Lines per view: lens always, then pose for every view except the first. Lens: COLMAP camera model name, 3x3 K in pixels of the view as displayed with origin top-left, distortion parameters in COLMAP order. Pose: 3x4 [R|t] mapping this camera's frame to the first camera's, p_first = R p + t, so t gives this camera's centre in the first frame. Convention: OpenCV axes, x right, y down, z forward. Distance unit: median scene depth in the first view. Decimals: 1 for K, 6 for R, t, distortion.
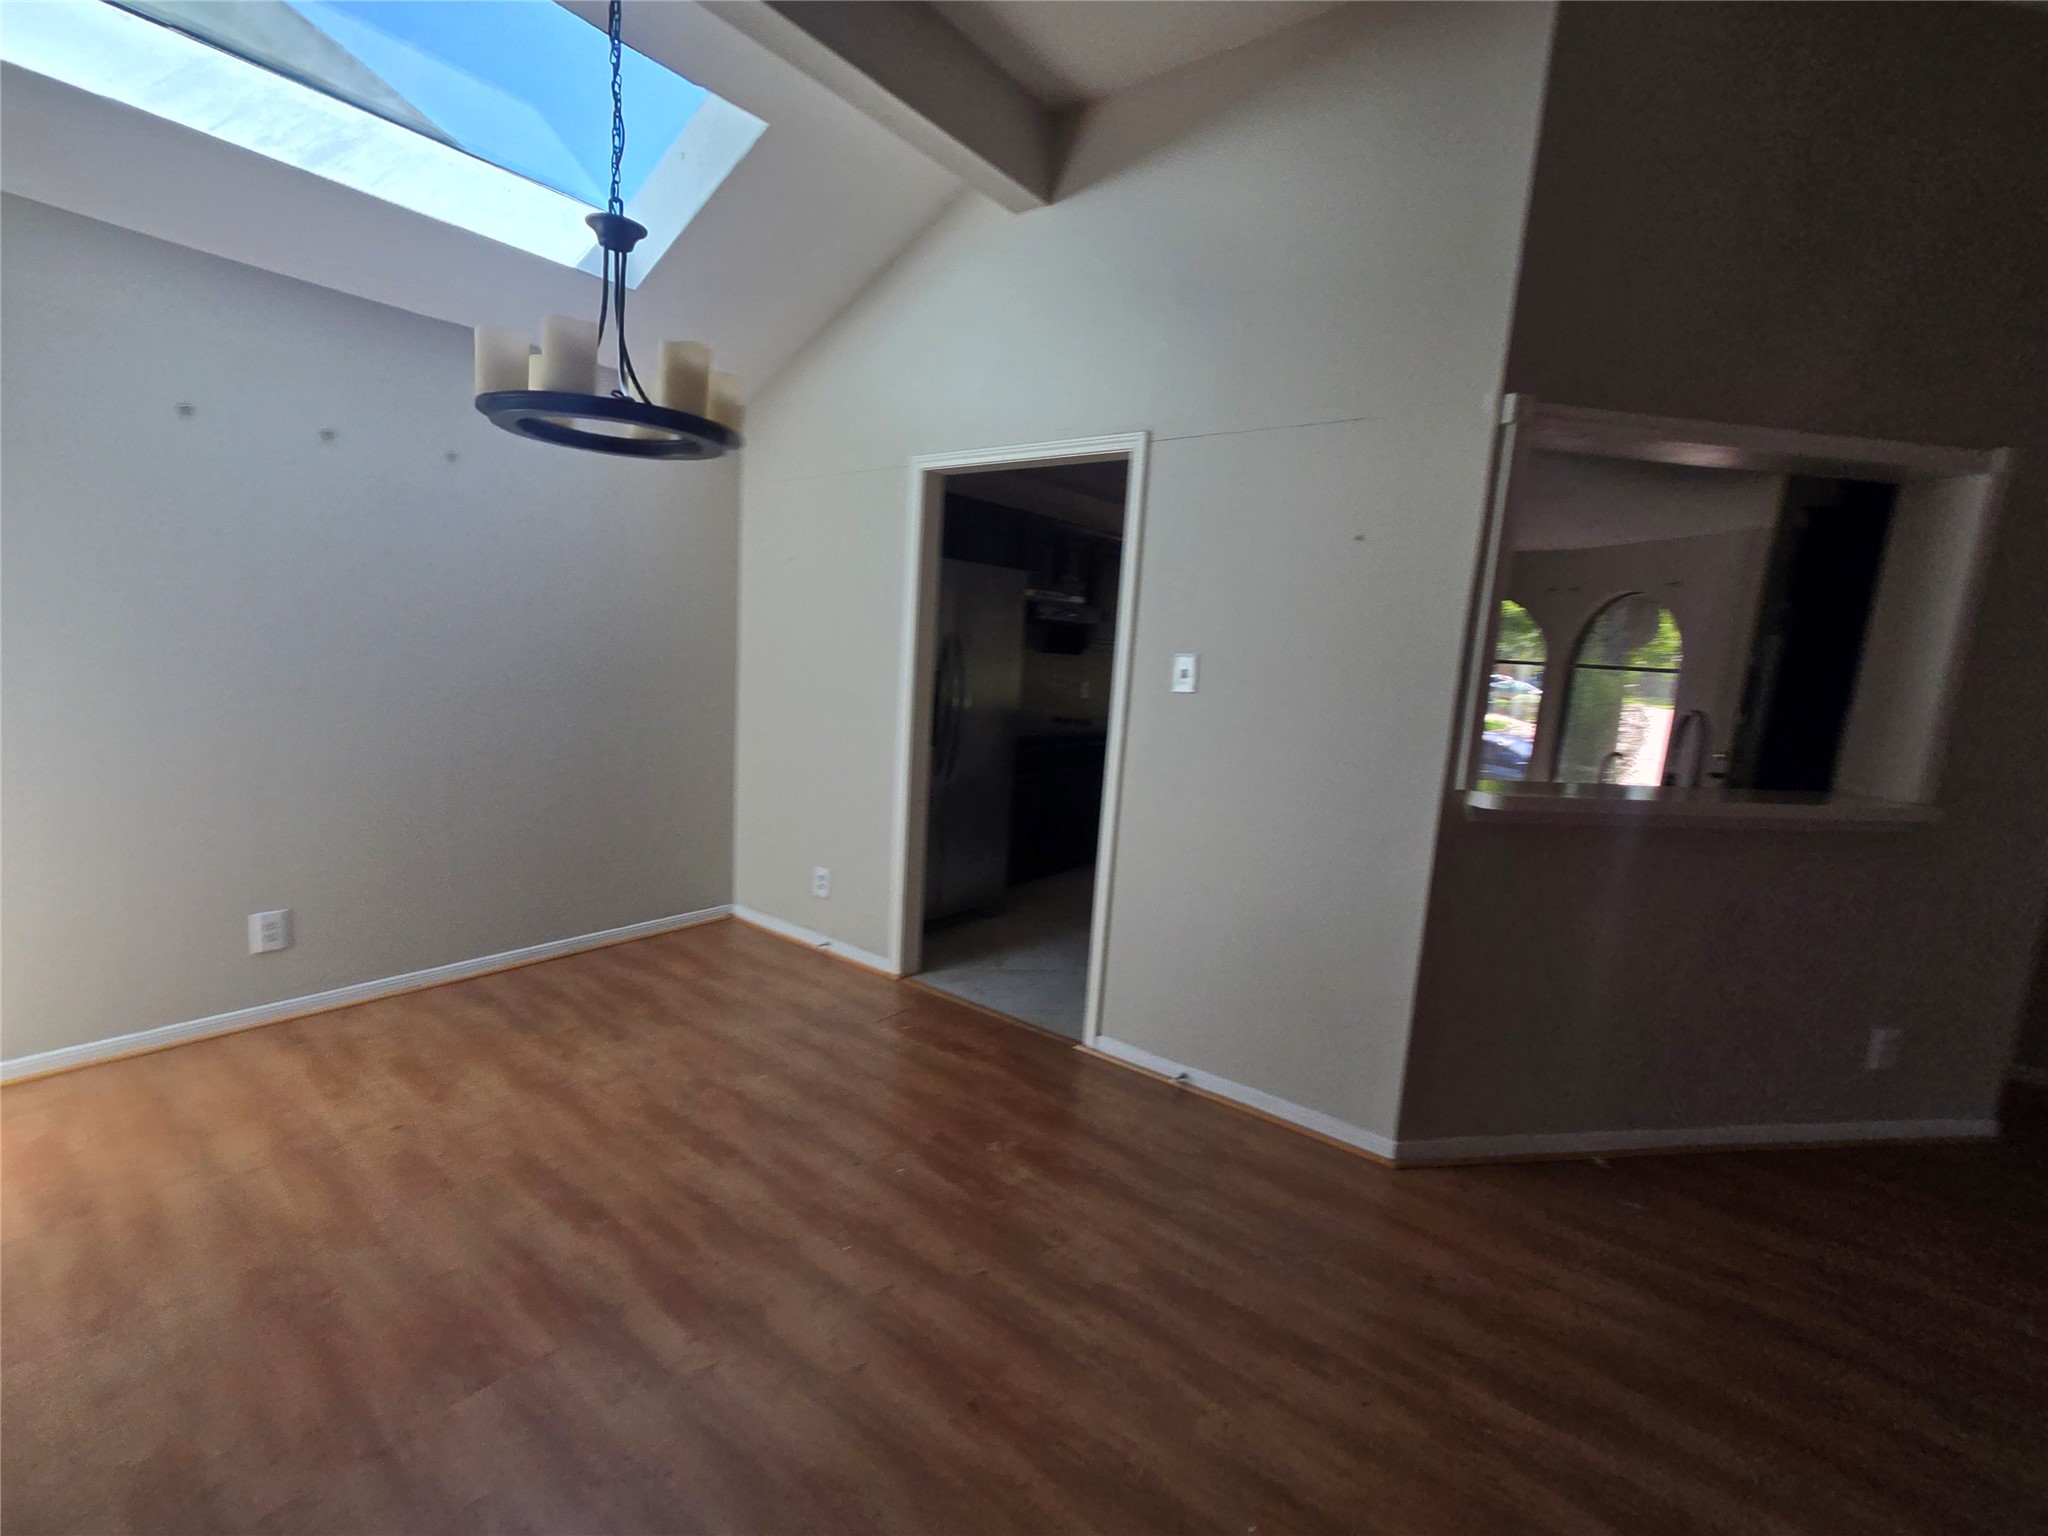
lens RADIAL K [[921.2, 0, 994.0], [0, 921.2, 802.1], [0, 0, 1]] dist [-0.001854, 0.000253]
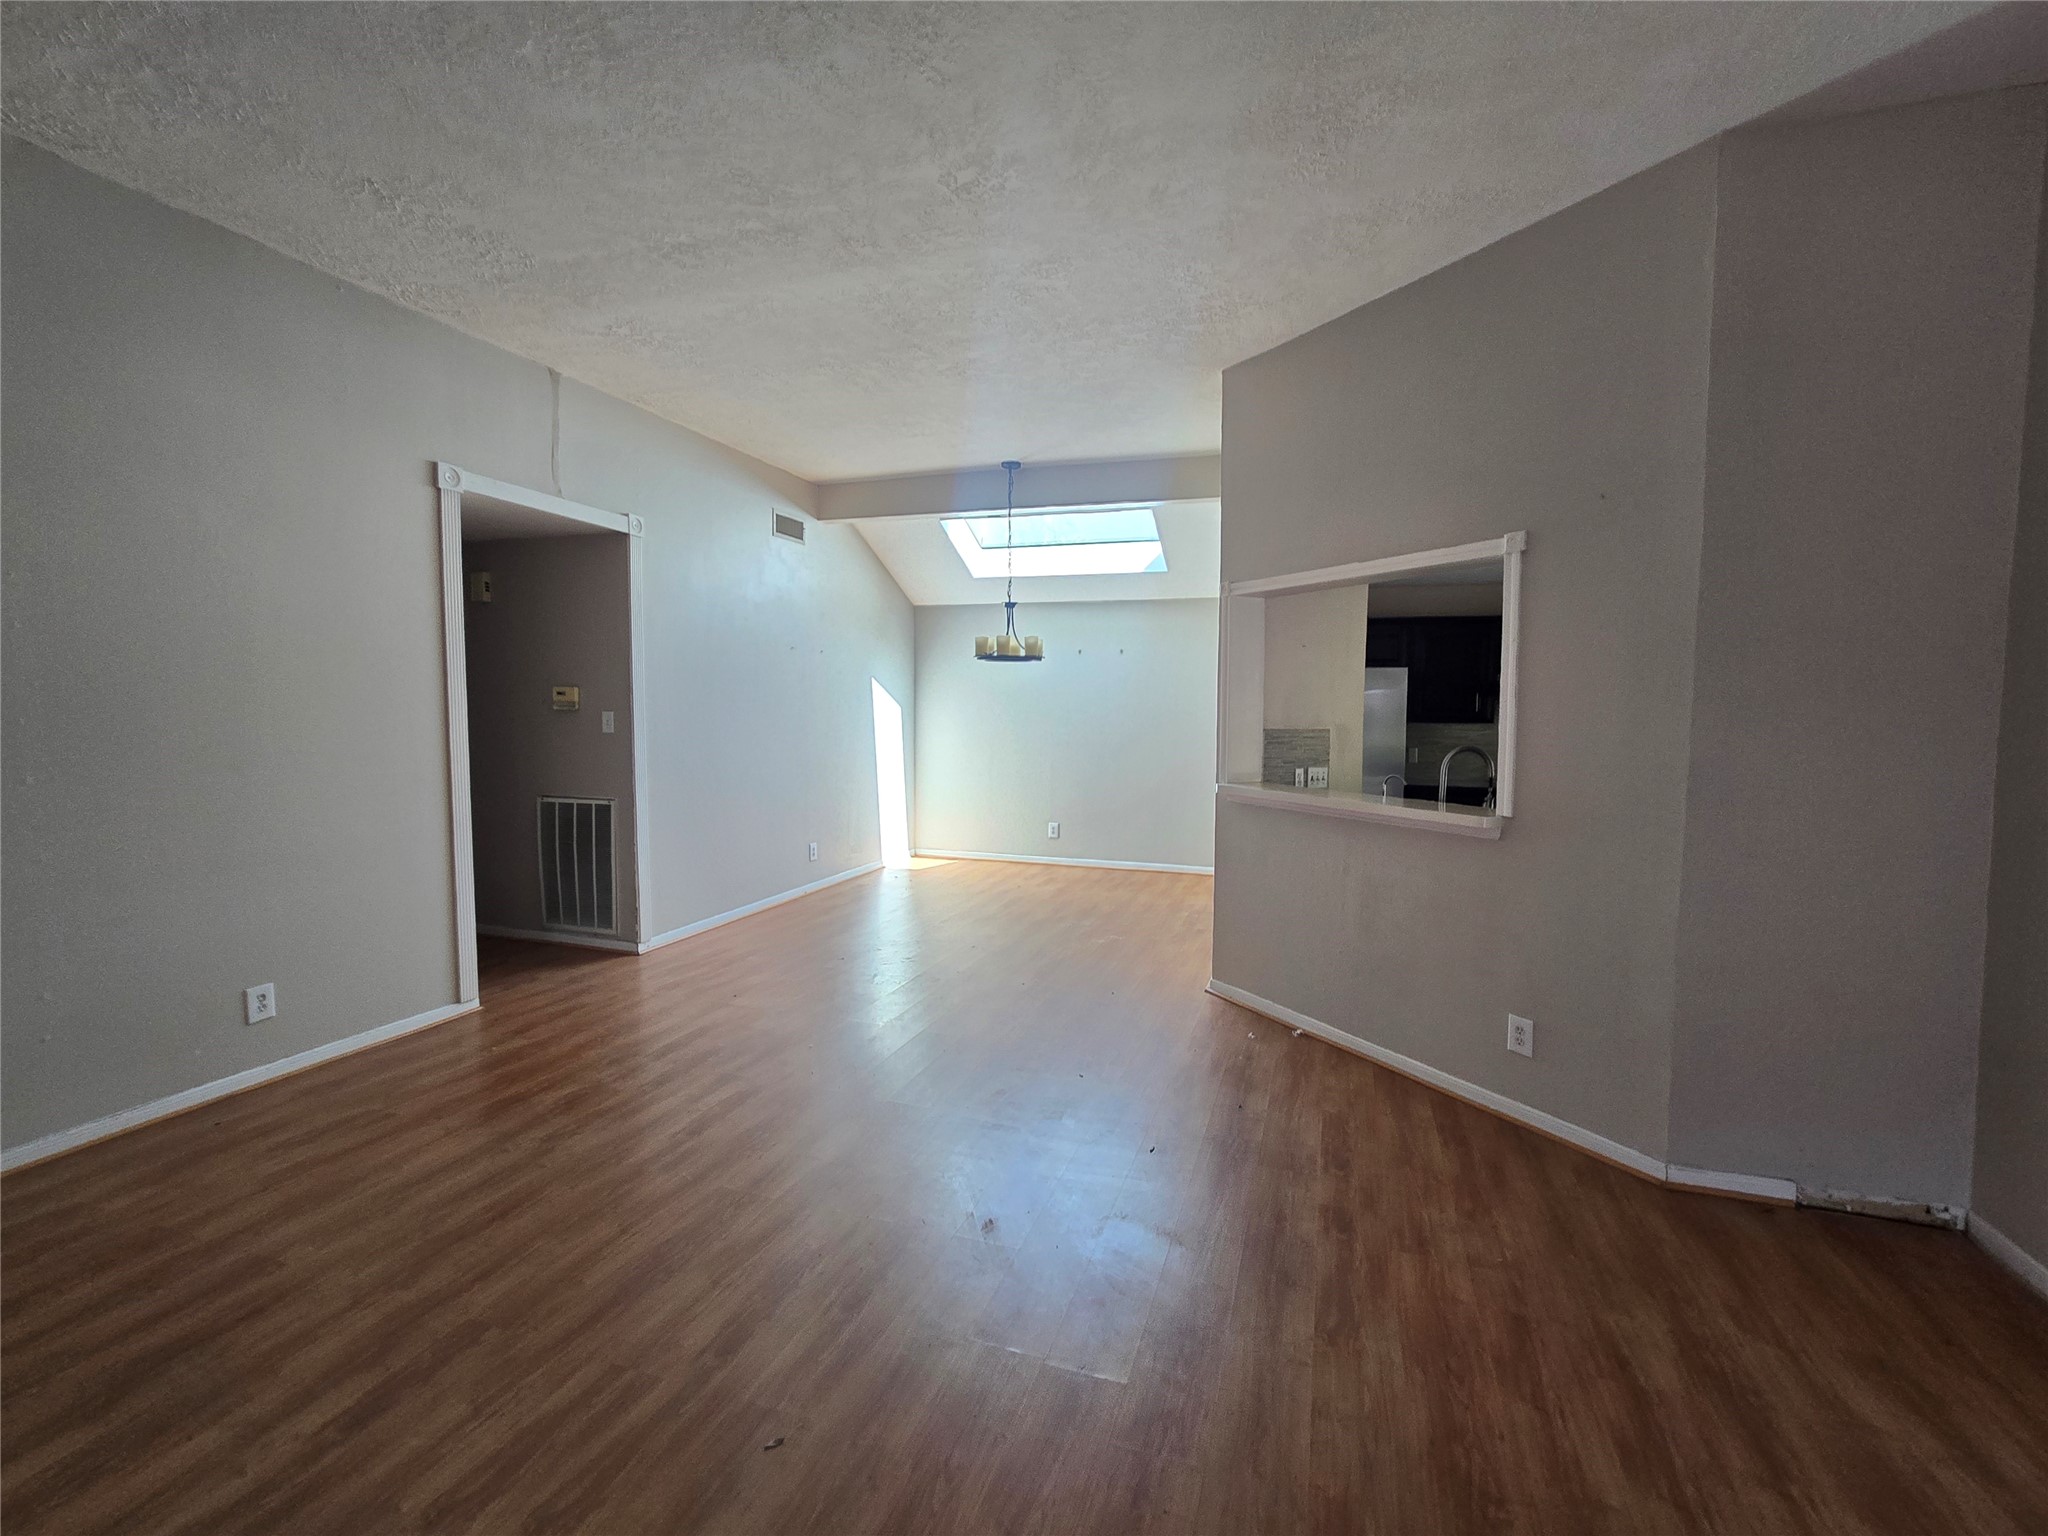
lens RADIAL K [[880.9, 0, 1047.3], [0, 880.9, 767.8], [0, 0, 1]] dist [-0.008812, 0.005049]
pose [[0.358908, 0.014003, -0.933268, 1.695029], [-0.144917, 0.988598, -0.040898, 0.066962], [0.922054, 0.149925, 0.356845, 0.012805]]
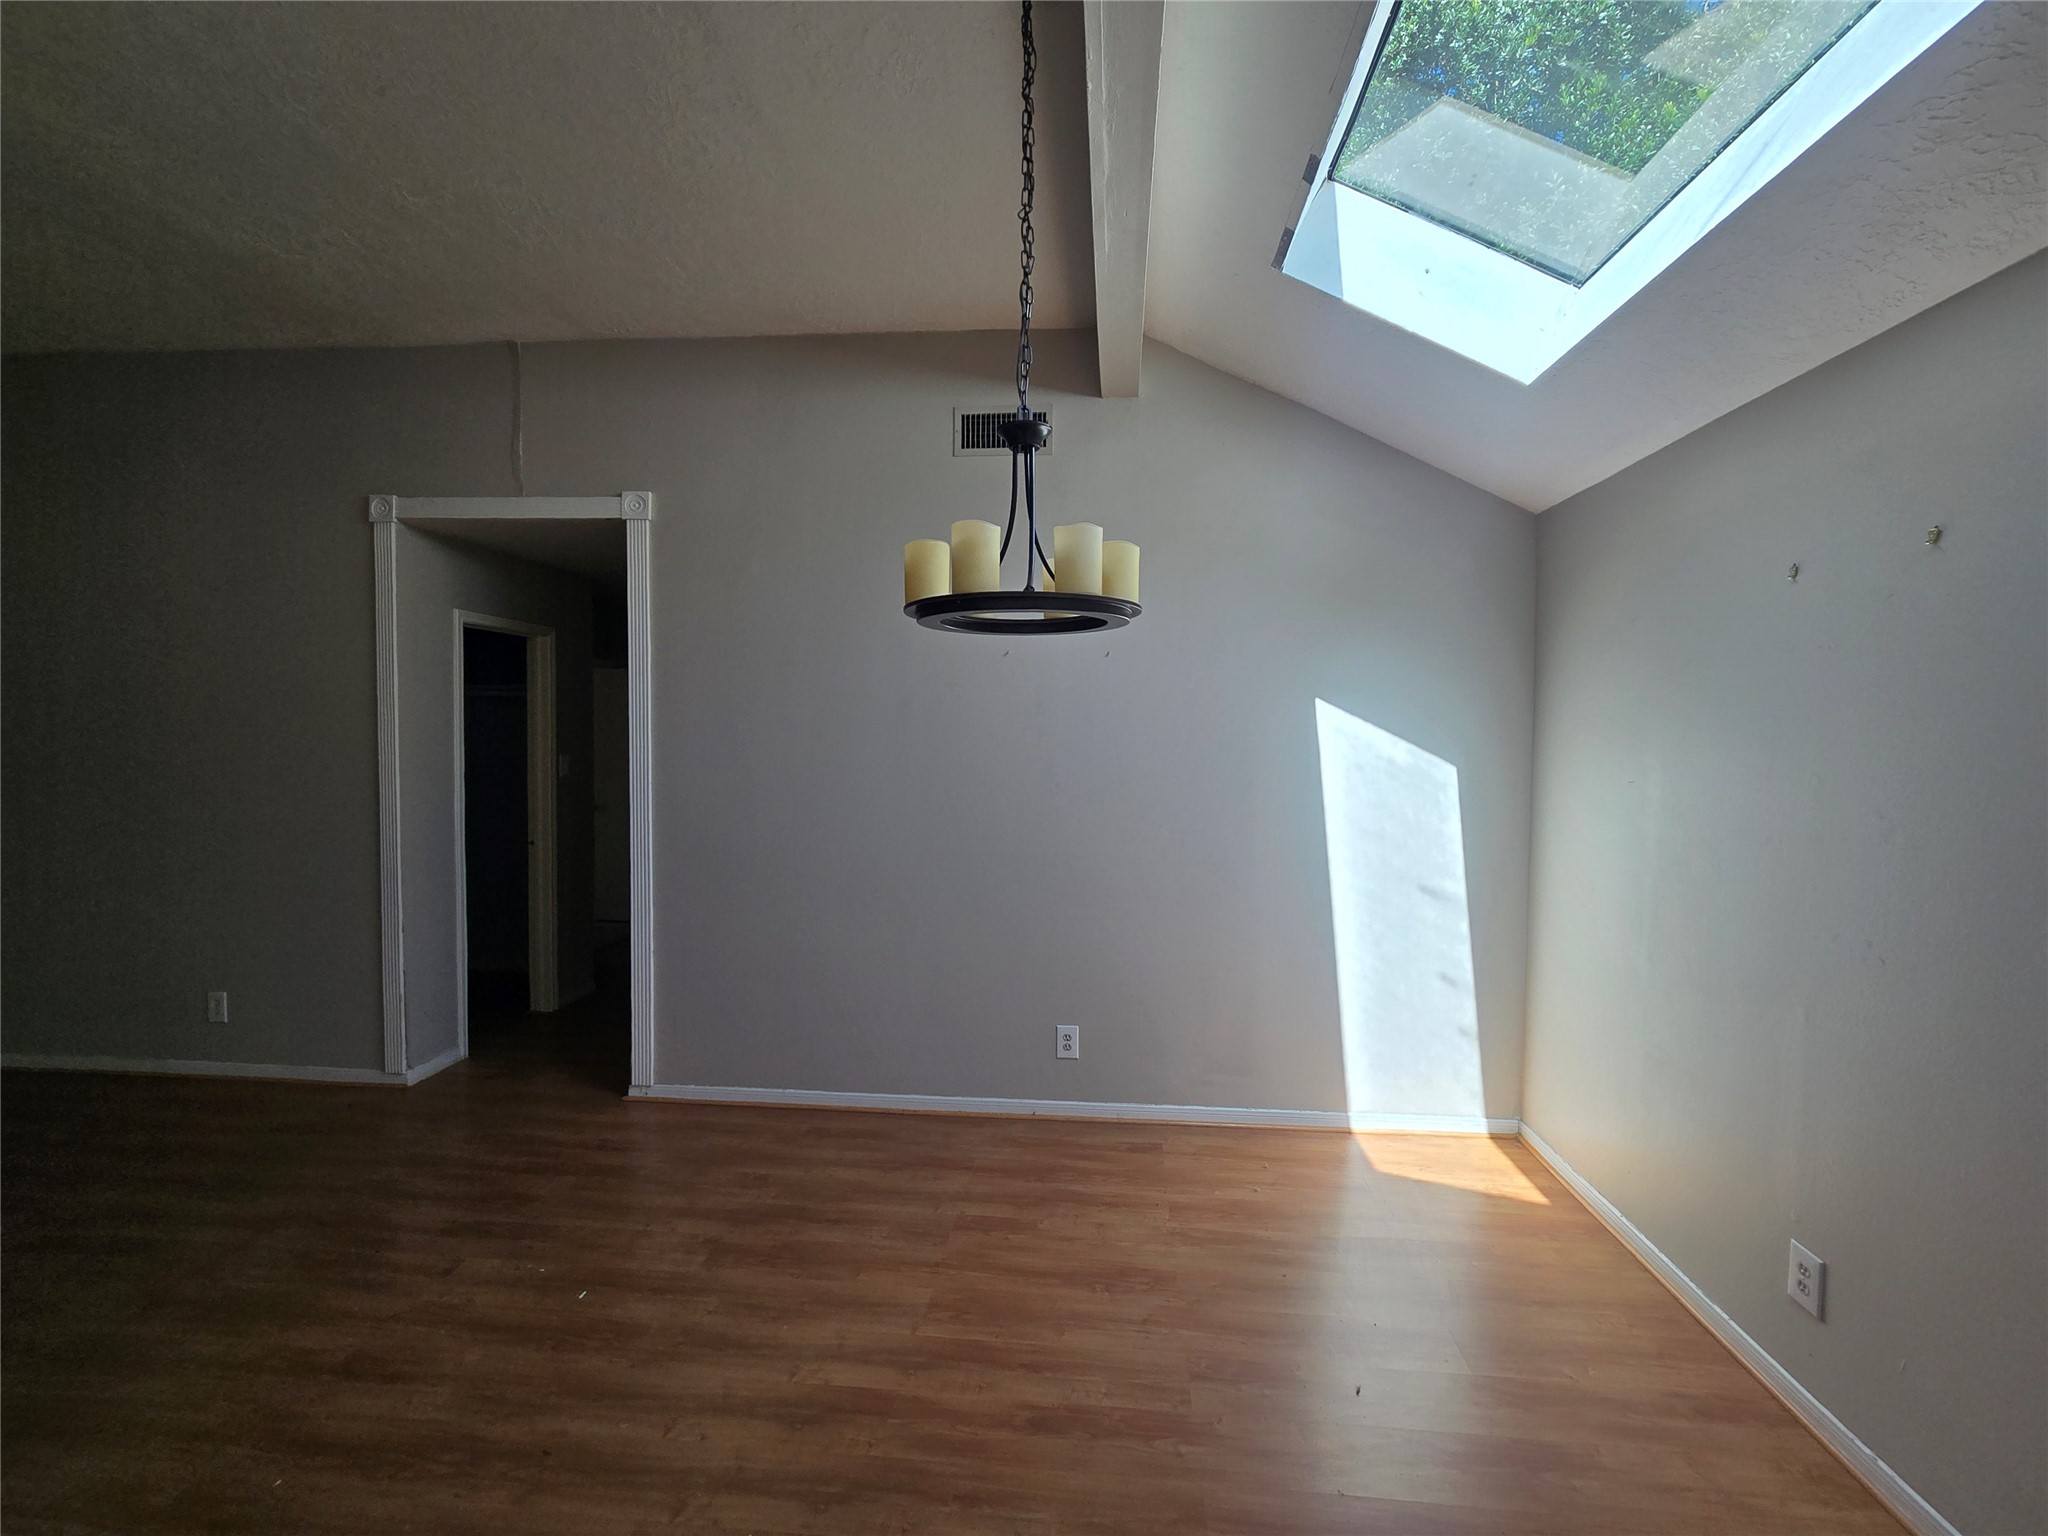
lens RADIAL K [[899.0, 0, 1050.0], [0, 899.0, 764.9], [0, 0, 1]] dist [0.003540, 0.000923]
pose [[-0.829358, -0.045404, -0.556869, 0.071580], [-0.147780, 0.979023, 0.140269, -0.246909], [0.538819, 0.198628, -0.818670, 1.185141]]
